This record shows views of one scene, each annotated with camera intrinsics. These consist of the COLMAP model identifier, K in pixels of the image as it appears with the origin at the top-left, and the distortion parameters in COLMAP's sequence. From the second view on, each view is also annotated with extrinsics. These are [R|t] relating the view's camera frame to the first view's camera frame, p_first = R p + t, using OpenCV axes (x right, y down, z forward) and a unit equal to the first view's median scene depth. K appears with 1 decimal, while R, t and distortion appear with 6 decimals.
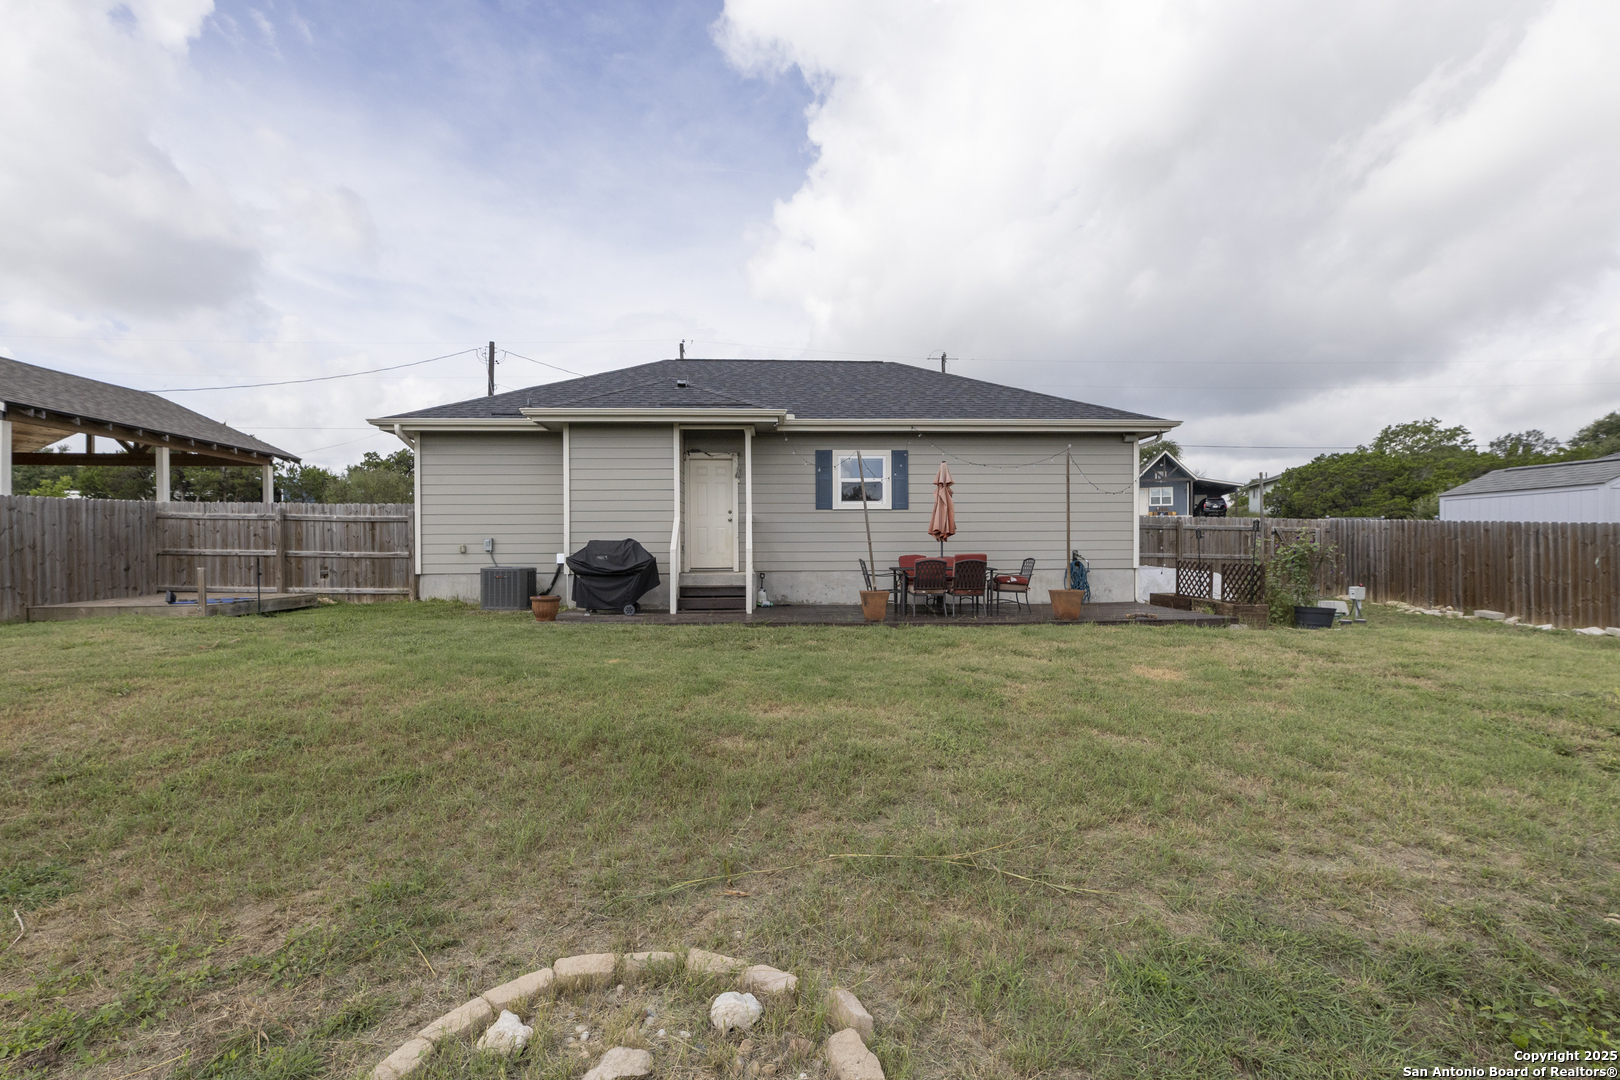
lens RADIAL K [[690.8, 0, 808.2], [0, 690.8, 541.1], [0, 0, 1]] dist [0.000997, -0.000015]
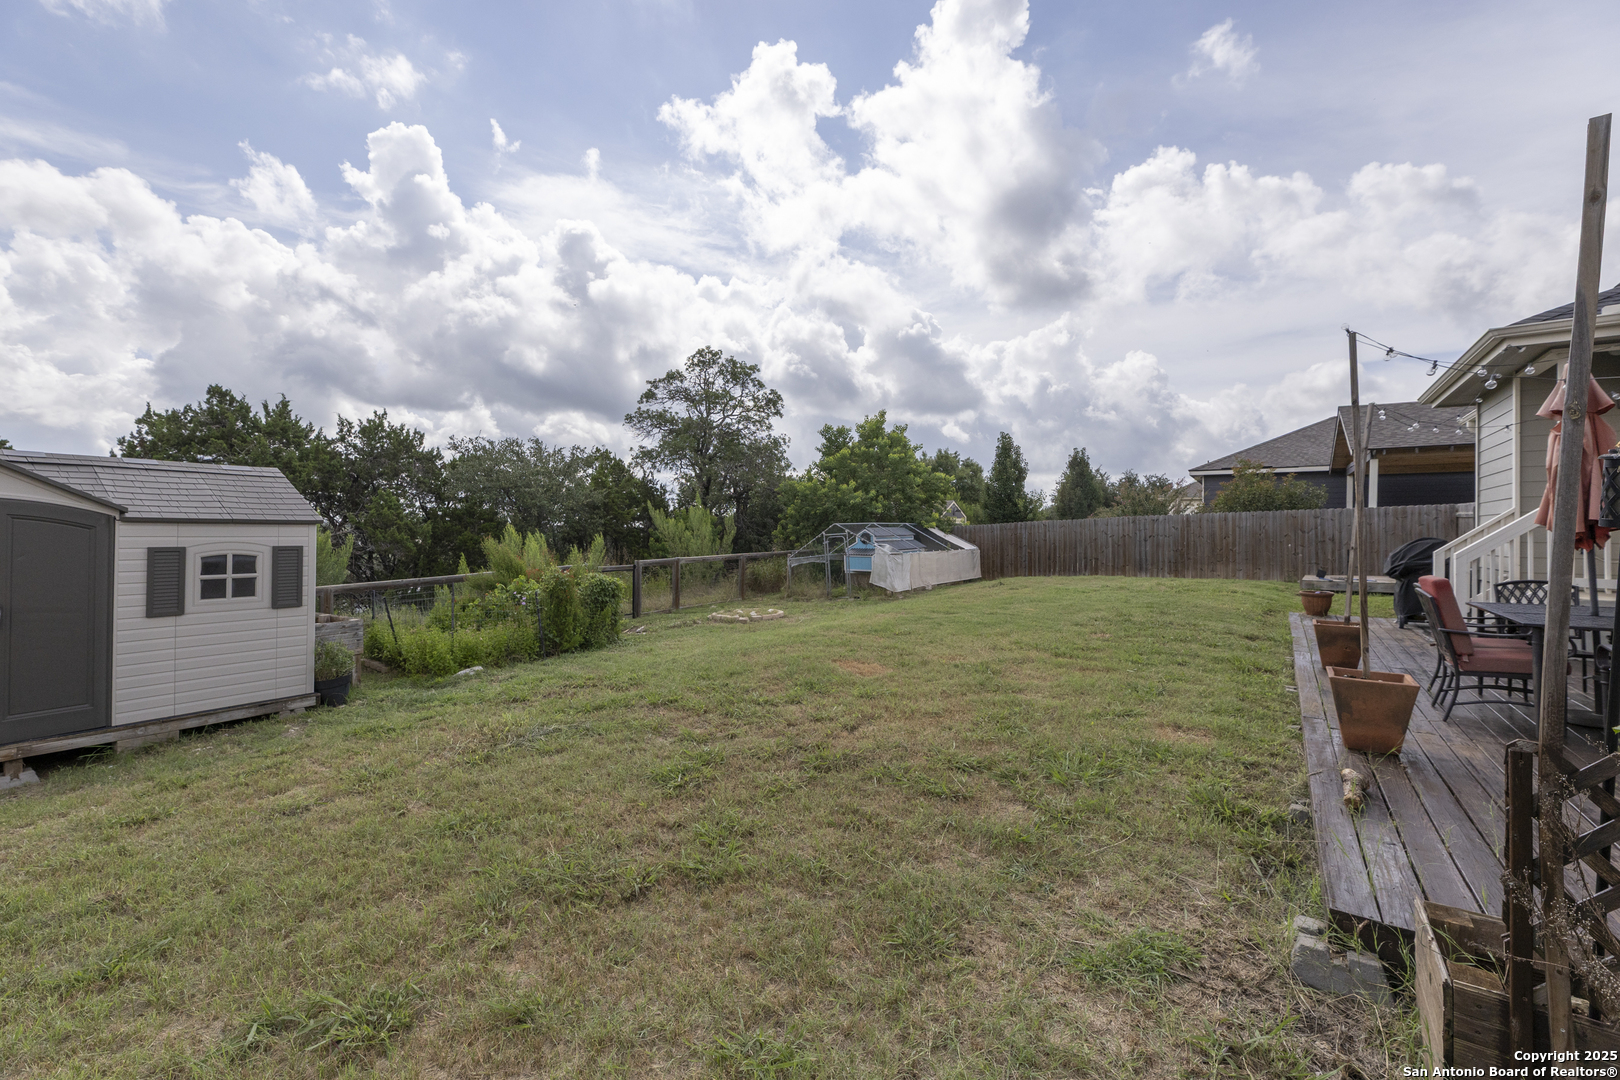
lens RADIAL K [[729.7, 0, 811.5], [0, 729.7, 539.4], [0, 0, 1]] dist [0.000239, -0.000361]
pose [[-0.590241, 0.007674, -0.807190, 0.926721], [-0.000500, 0.999951, 0.009873, -0.007374], [0.807227, 0.006231, -0.590209, 0.929219]]
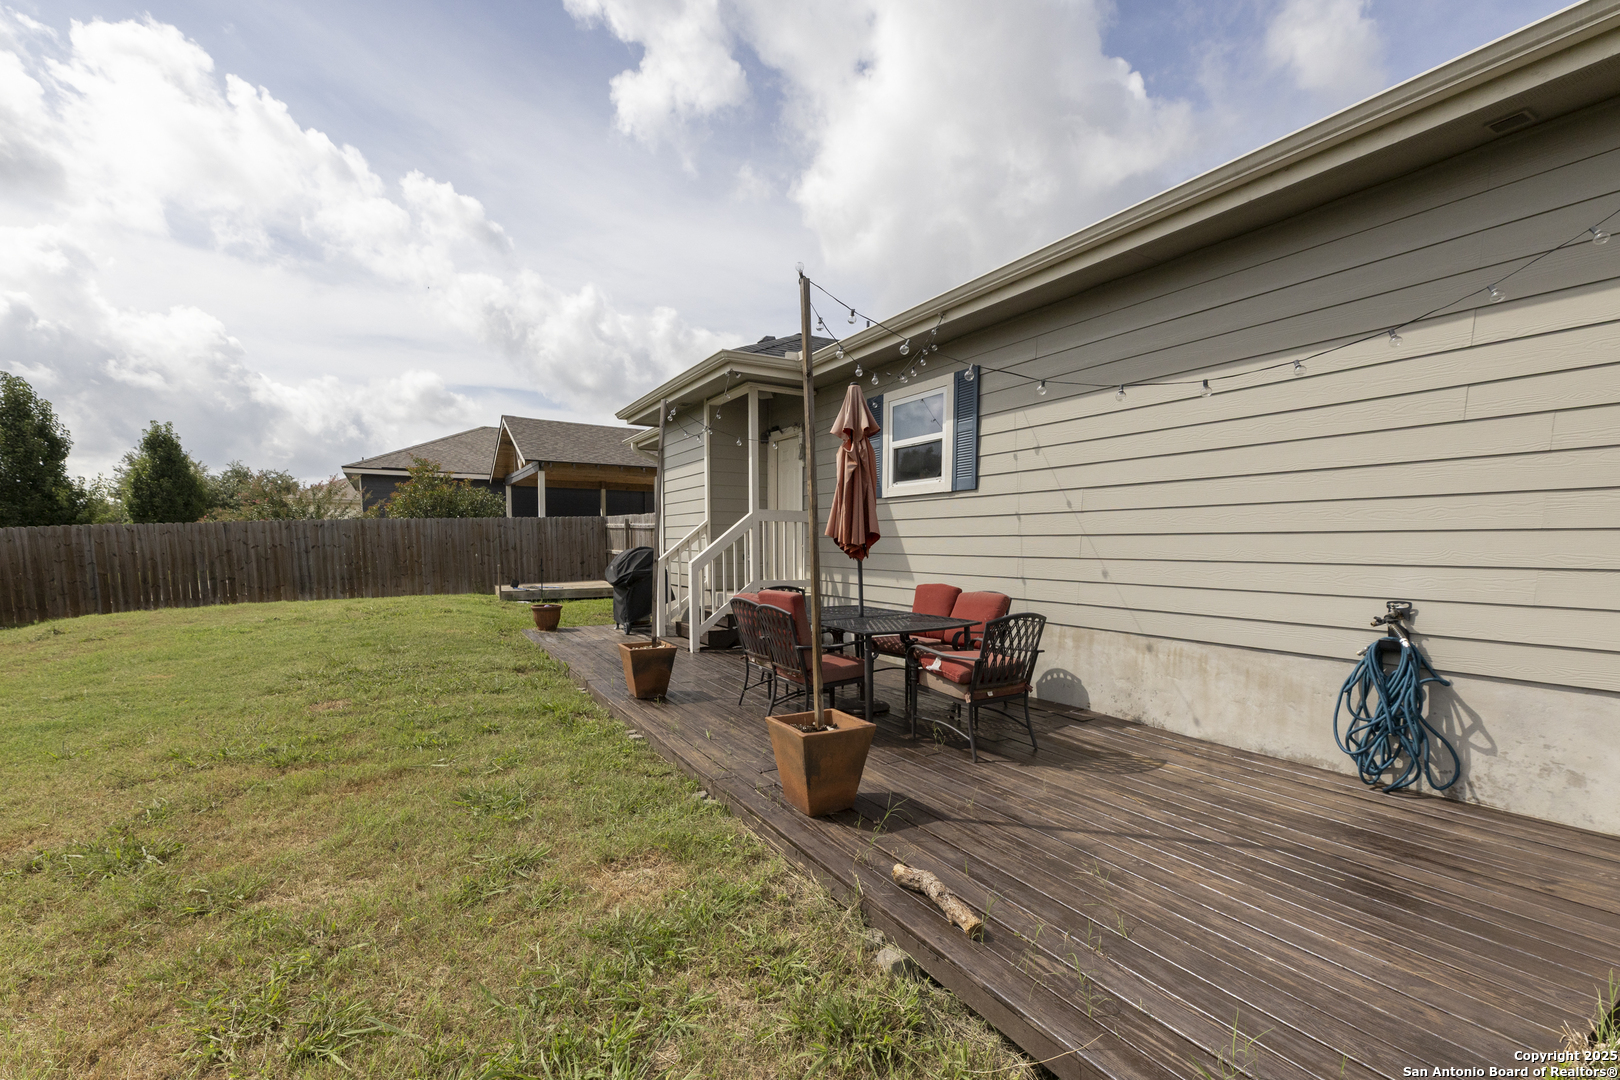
lens RADIAL K [[673.4, 0, 780.2], [0, 673.4, 605.5], [0, 0, 1]] dist [0.000021, 0.000080]
pose [[0.477432, 0.085870, -0.874463, 0.552283], [-0.000661, 0.995248, 0.097370, -0.011195], [0.878668, -0.045909, 0.475220, 0.712752]]
